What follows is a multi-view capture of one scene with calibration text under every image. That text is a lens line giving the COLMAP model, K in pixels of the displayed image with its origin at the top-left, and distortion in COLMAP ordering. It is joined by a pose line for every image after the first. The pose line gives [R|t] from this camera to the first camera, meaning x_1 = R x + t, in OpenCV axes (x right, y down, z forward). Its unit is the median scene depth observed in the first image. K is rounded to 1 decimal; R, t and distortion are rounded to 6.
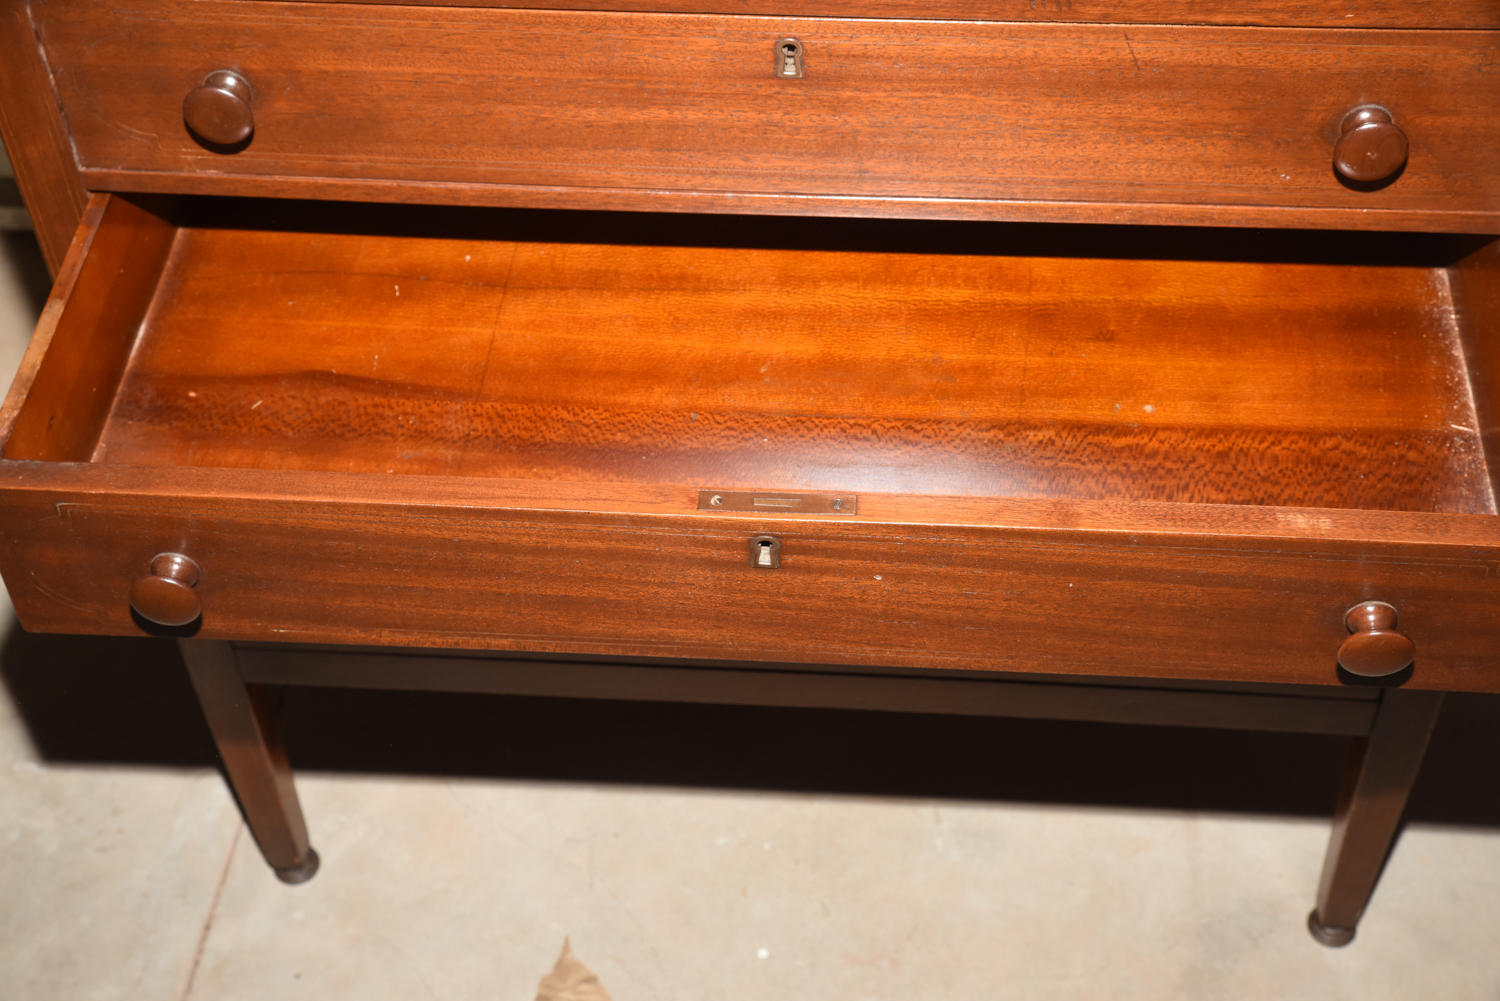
lens RADIAL K [[2175.4, 0, 761.2], [0, 2175.4, 582.3], [0, 0, 1]] dist [0.075958, 0.000000]
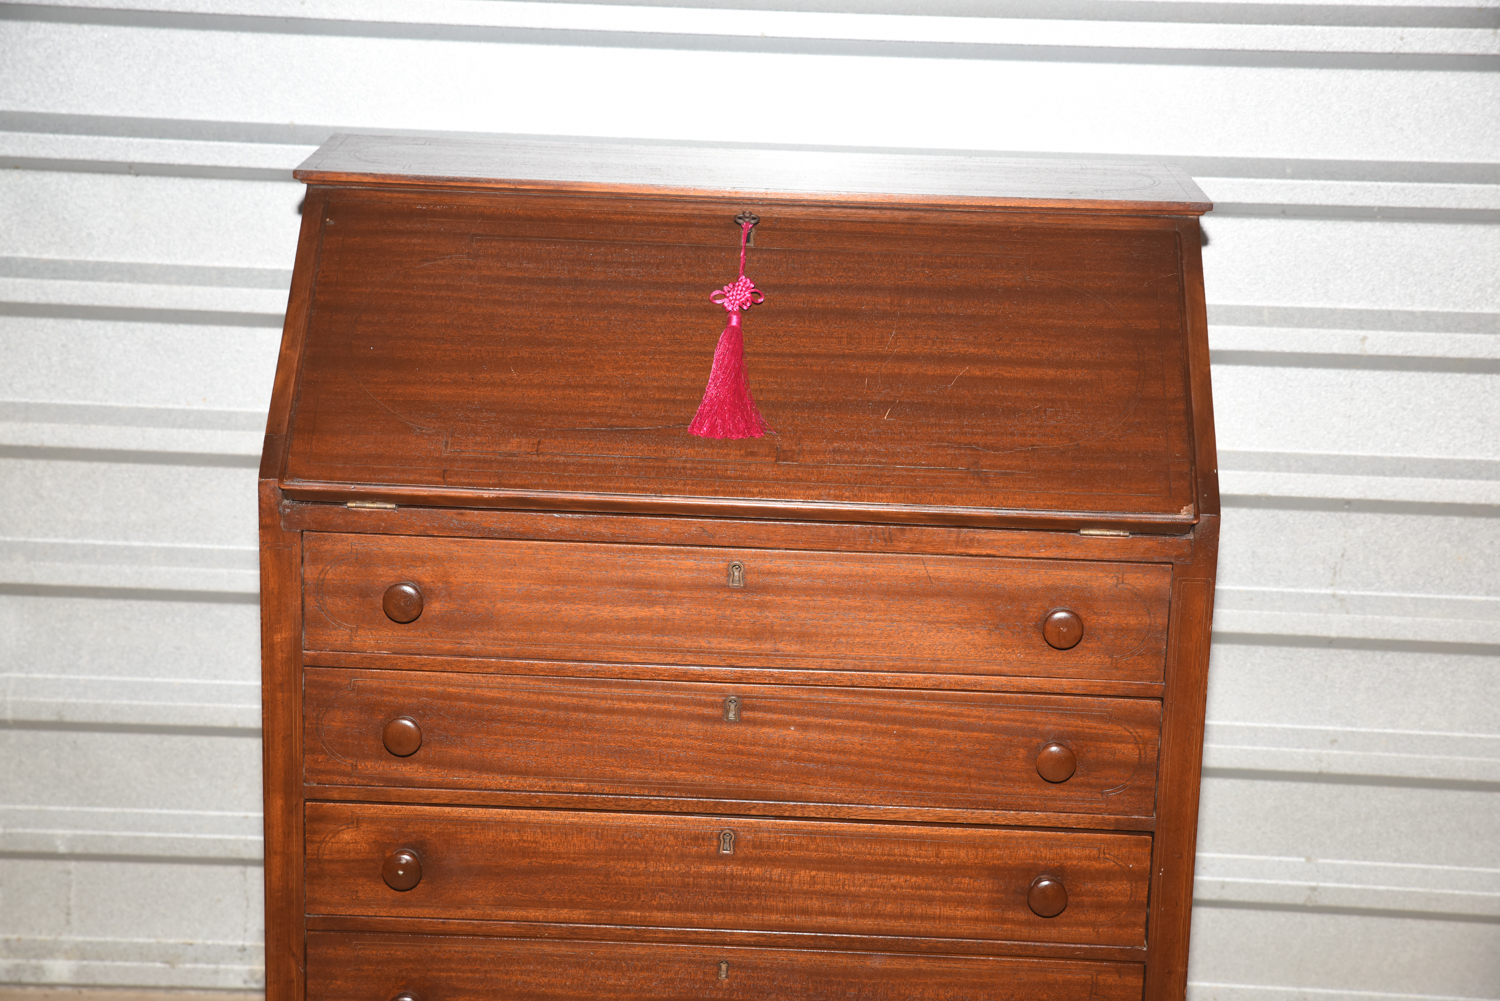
lens RADIAL K [[2847.0, 0, 789.6], [0, 2847.0, 522.5], [0, 0, 1]] dist [0.166048, 0.000000]
pose [[0.997208, 0.037047, 0.064839, -0.080998], [0.005647, 0.828364, -0.560162, 0.870785], [-0.074462, 0.558964, 0.825842, -0.795918]]
